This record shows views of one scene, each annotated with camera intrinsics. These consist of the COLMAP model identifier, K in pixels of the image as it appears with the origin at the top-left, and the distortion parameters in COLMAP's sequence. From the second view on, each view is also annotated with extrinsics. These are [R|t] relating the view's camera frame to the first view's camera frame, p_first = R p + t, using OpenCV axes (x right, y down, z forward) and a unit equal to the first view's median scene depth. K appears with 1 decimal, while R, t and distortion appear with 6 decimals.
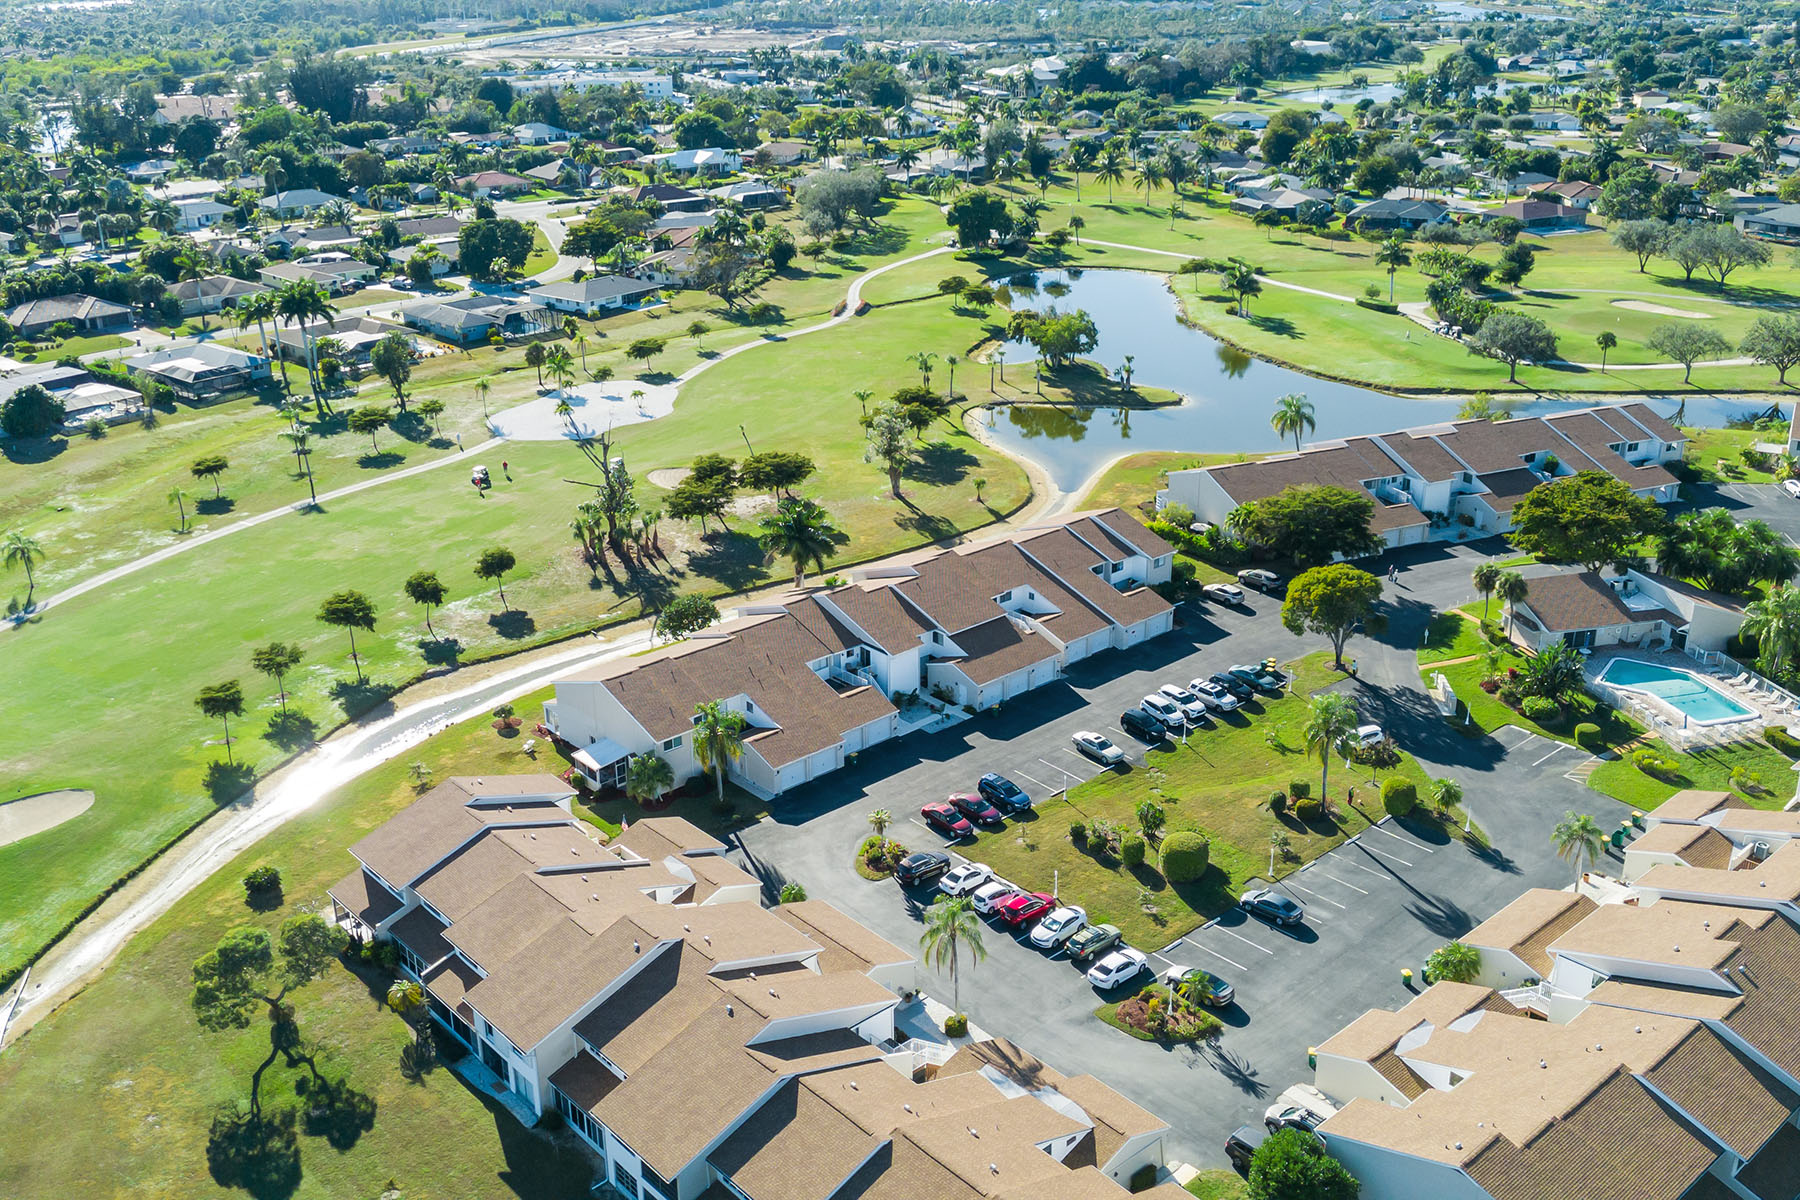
lens RADIAL K [[1648.6, 0, 924.8], [0, 1648.6, 591.5], [0, 0, 1]] dist [0.107925, -0.169877]
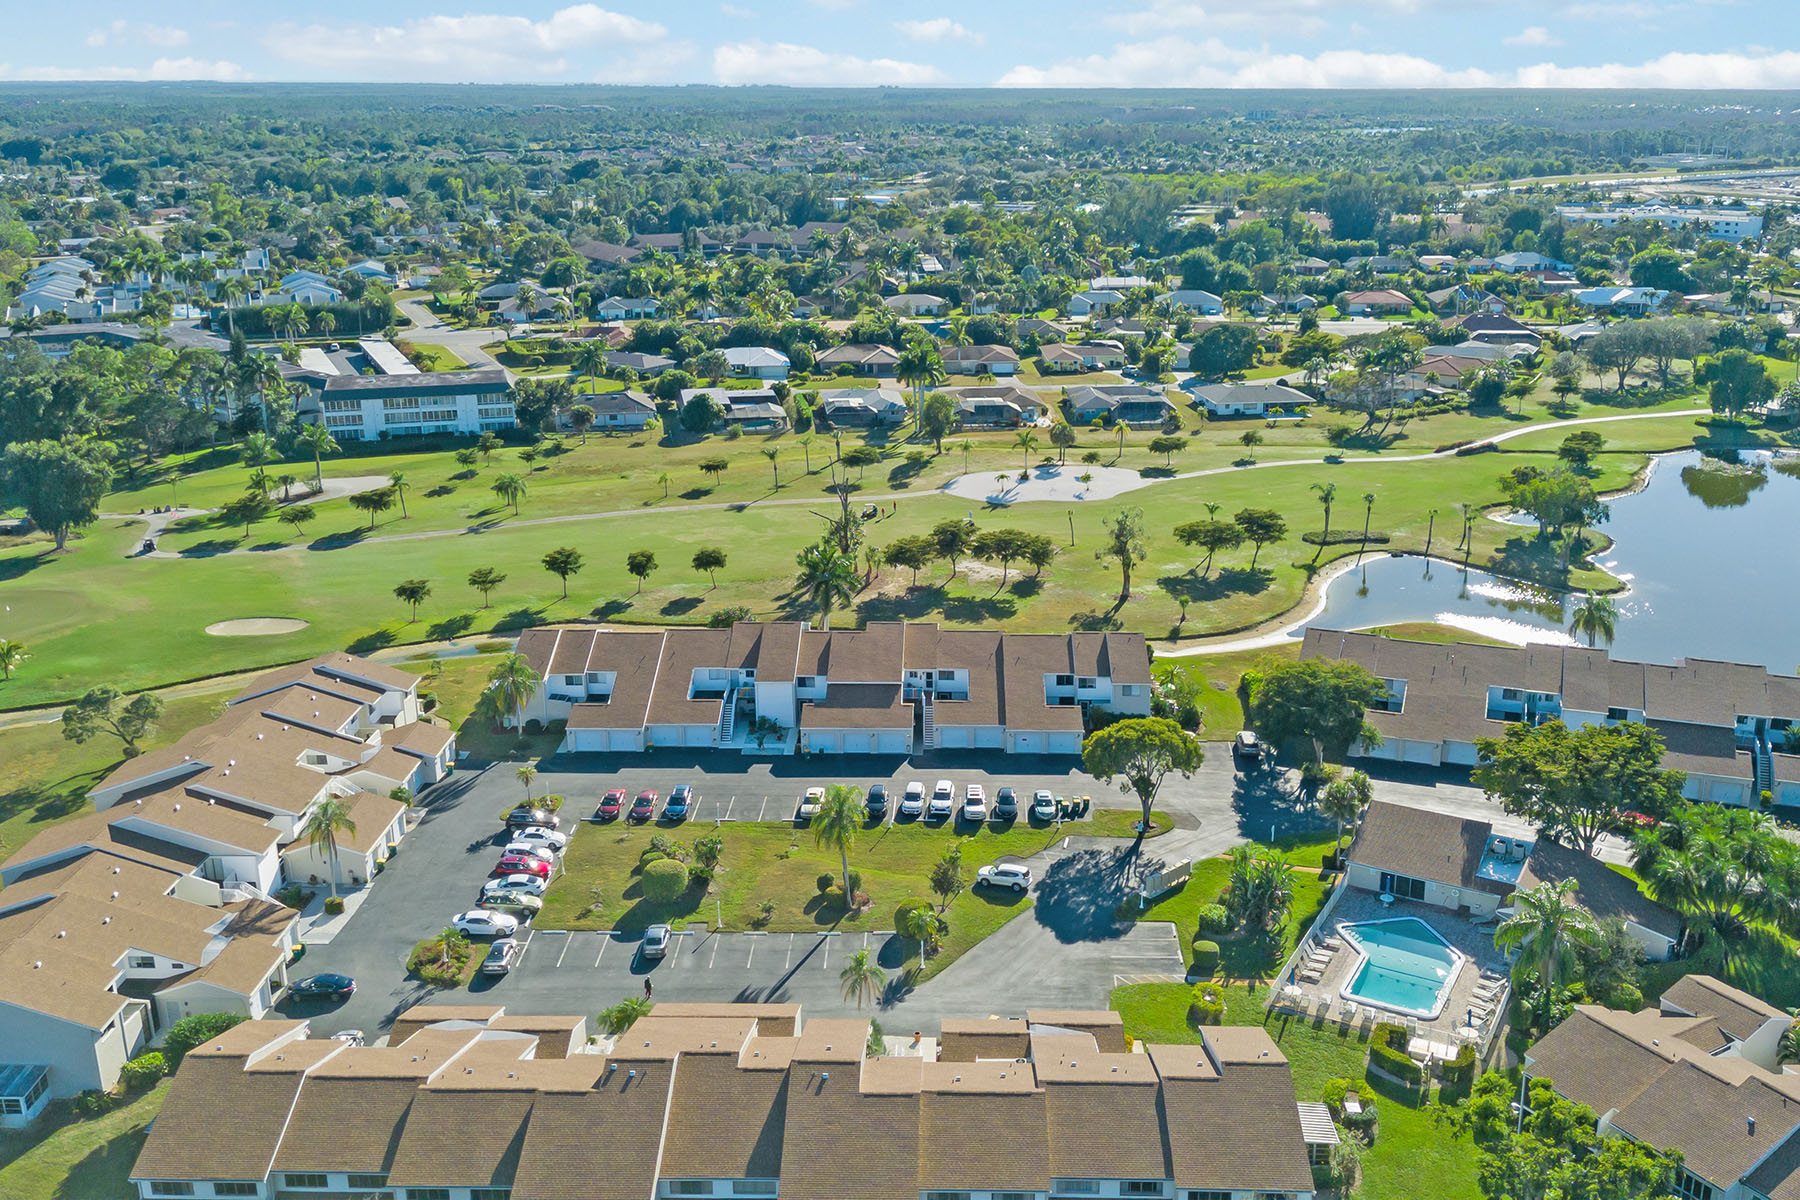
lens RADIAL K [[1648.6, 0, 924.8], [0, 1648.6, 591.5], [0, 0, 1]] dist [0.107925, -0.169877]
pose [[0.725776, 0.210407, -0.654964, 0.483772], [-0.257183, 0.966030, 0.025348, -0.048147], [0.638048, 0.150049, 0.755235, 0.132386]]
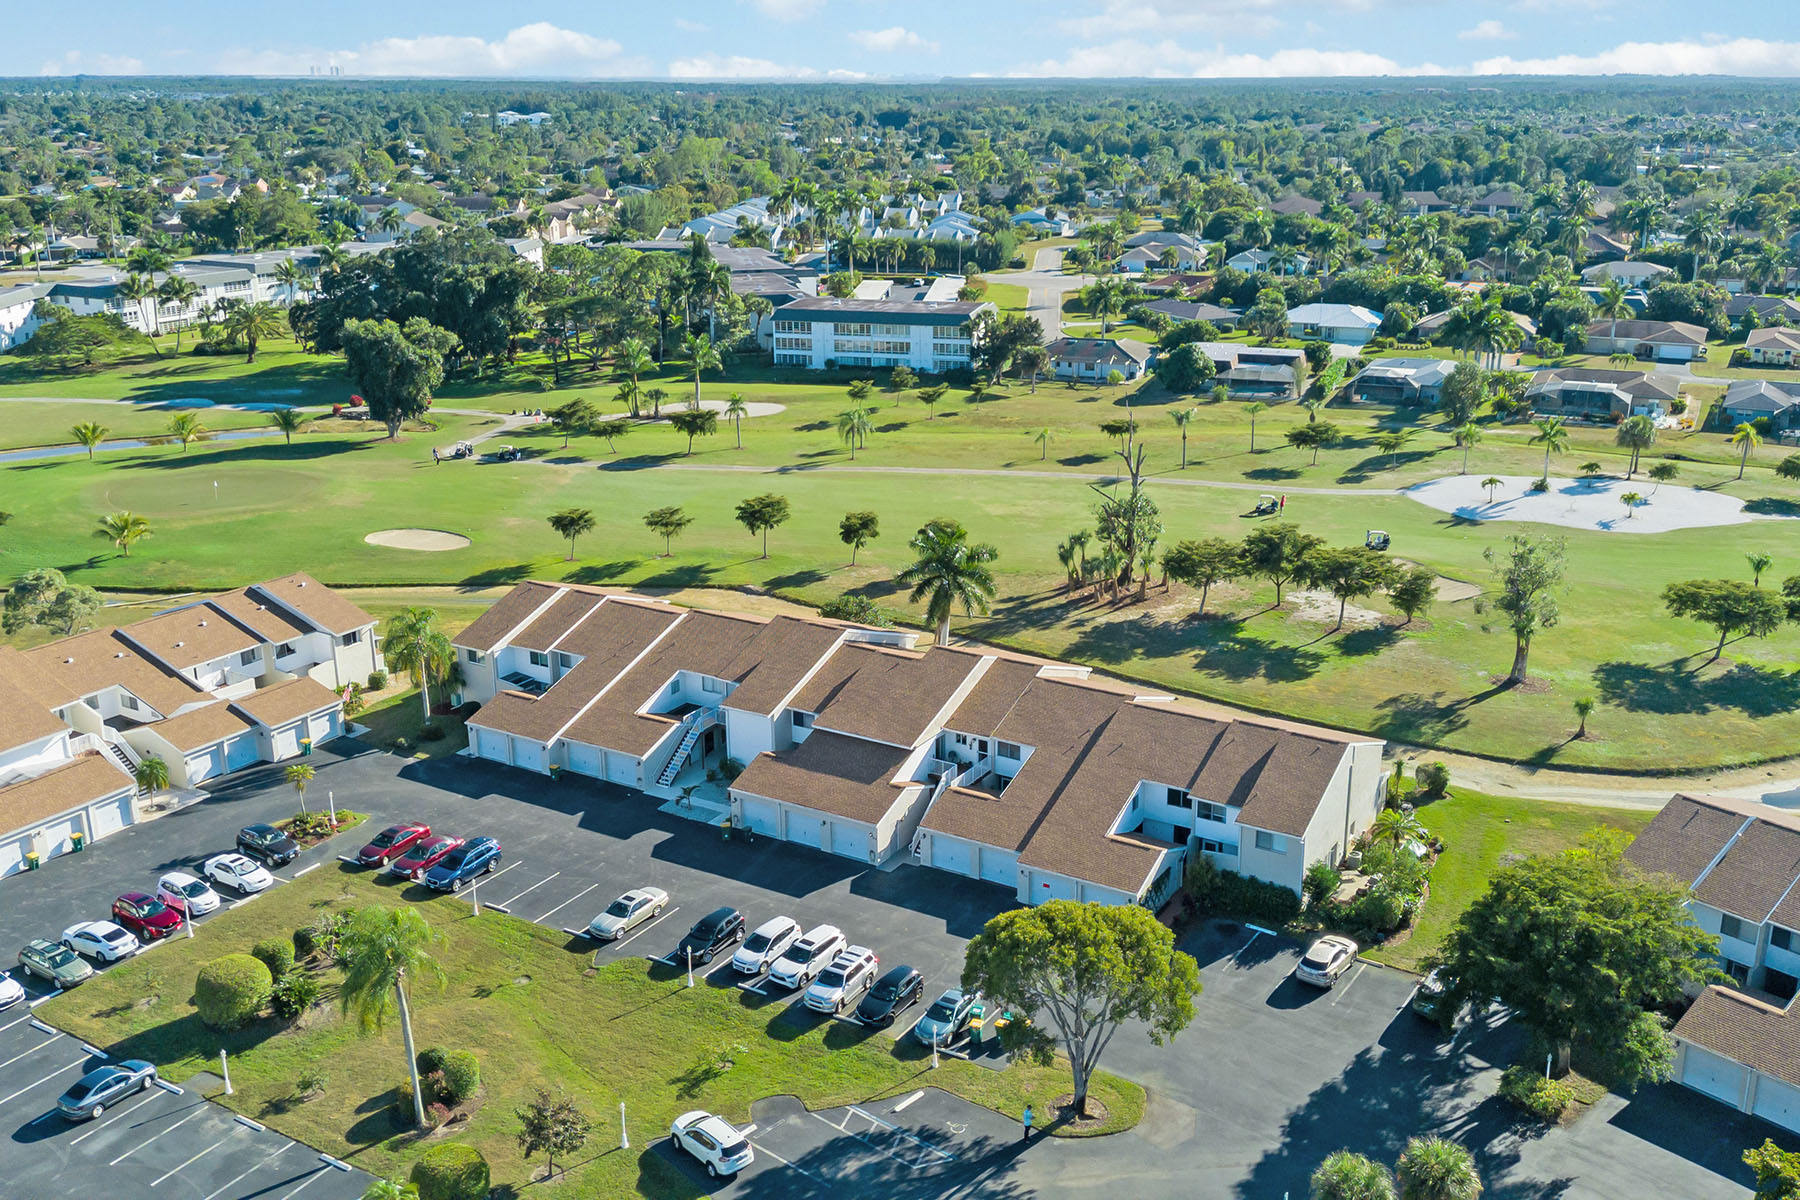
lens RADIAL K [[1648.6, 0, 924.8], [0, 1648.6, 591.5], [0, 0, 1]] dist [0.107925, -0.169877]
pose [[0.293189, 0.292489, -0.910215, 0.414437], [-0.351284, 0.918415, 0.181972, -0.108936], [0.889179, 0.266392, 0.372016, 0.485604]]
